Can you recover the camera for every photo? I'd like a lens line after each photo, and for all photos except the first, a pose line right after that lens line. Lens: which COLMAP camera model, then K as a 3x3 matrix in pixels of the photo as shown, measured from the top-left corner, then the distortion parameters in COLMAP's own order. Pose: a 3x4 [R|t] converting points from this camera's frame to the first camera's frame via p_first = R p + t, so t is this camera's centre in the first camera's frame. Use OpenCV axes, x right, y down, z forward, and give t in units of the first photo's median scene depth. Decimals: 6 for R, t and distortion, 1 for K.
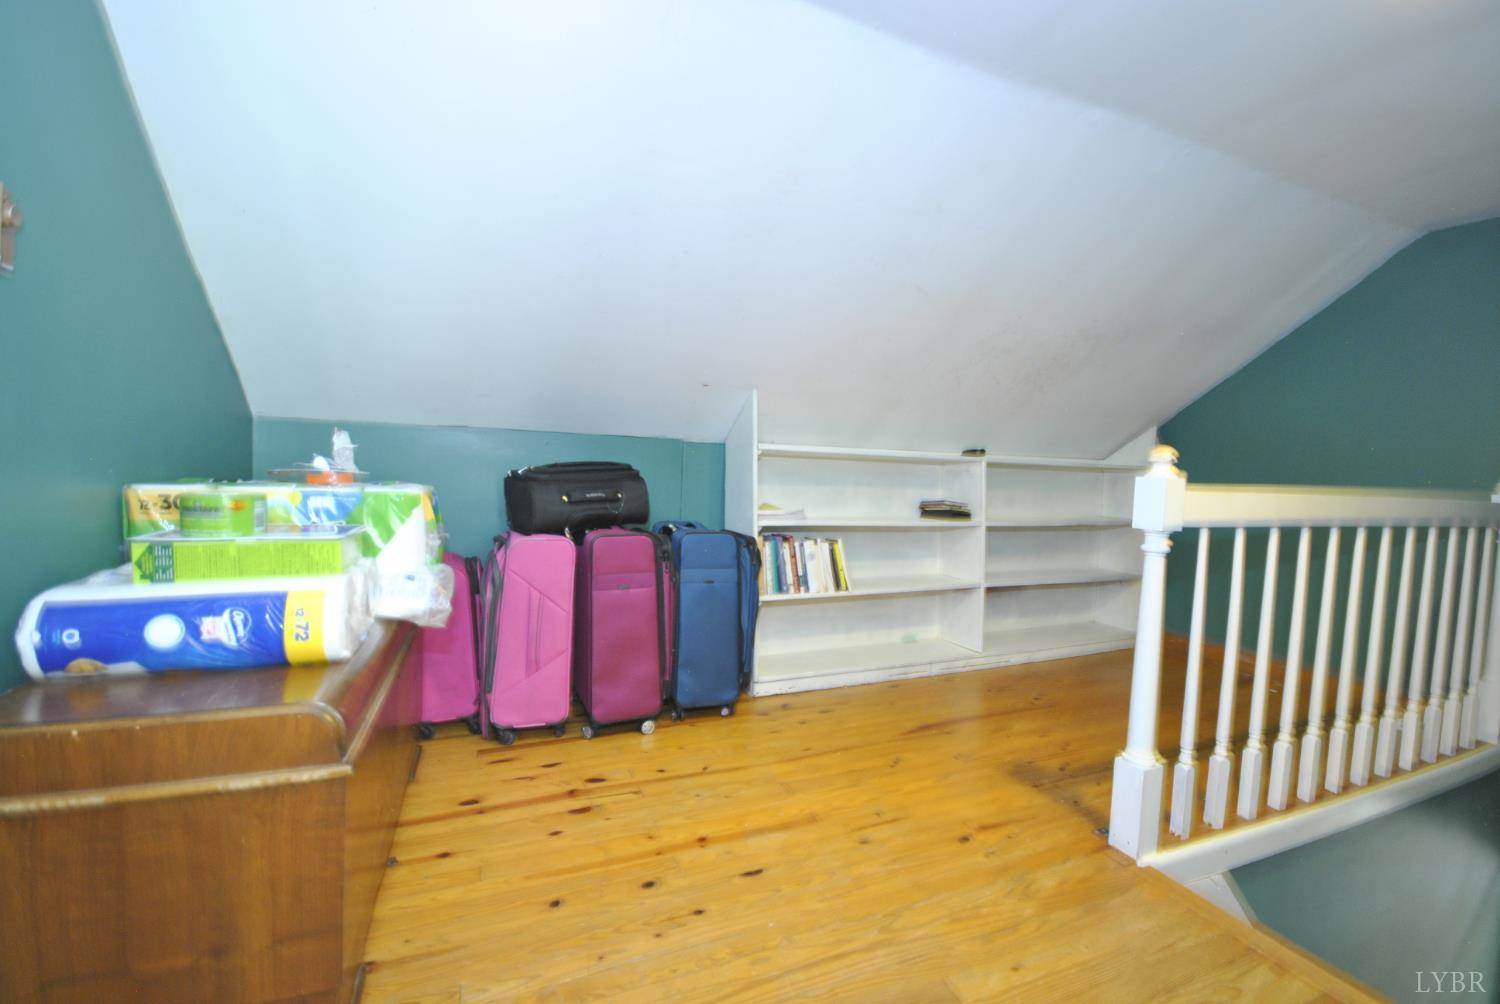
lens RADIAL K [[659.6, 0, 765.2], [0, 659.6, 504.8], [0, 0, 1]] dist [0.001084, -0.006155]
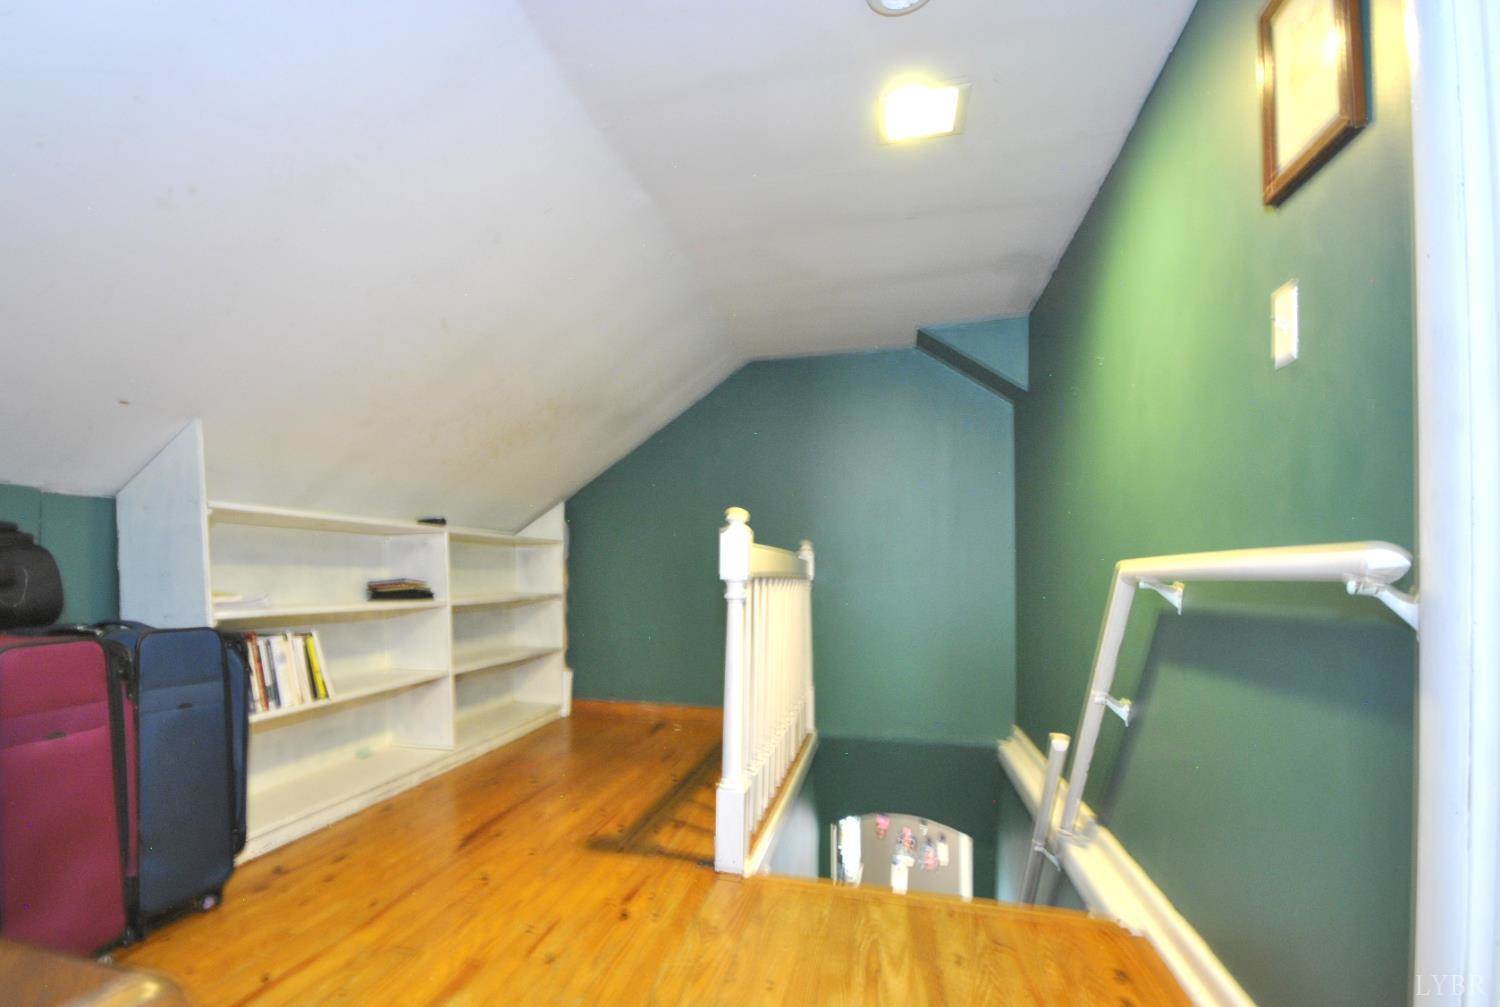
lens RADIAL K [[719.9, 0, 746.7], [0, 719.9, 561.5], [0, 0, 1]] dist [0.001451, 0.000280]
pose [[0.662565, -0.030587, 0.748380, -0.182311], [0.060379, 0.998095, -0.012663, 0.013285], [-0.746567, 0.053576, 0.663150, 0.084786]]
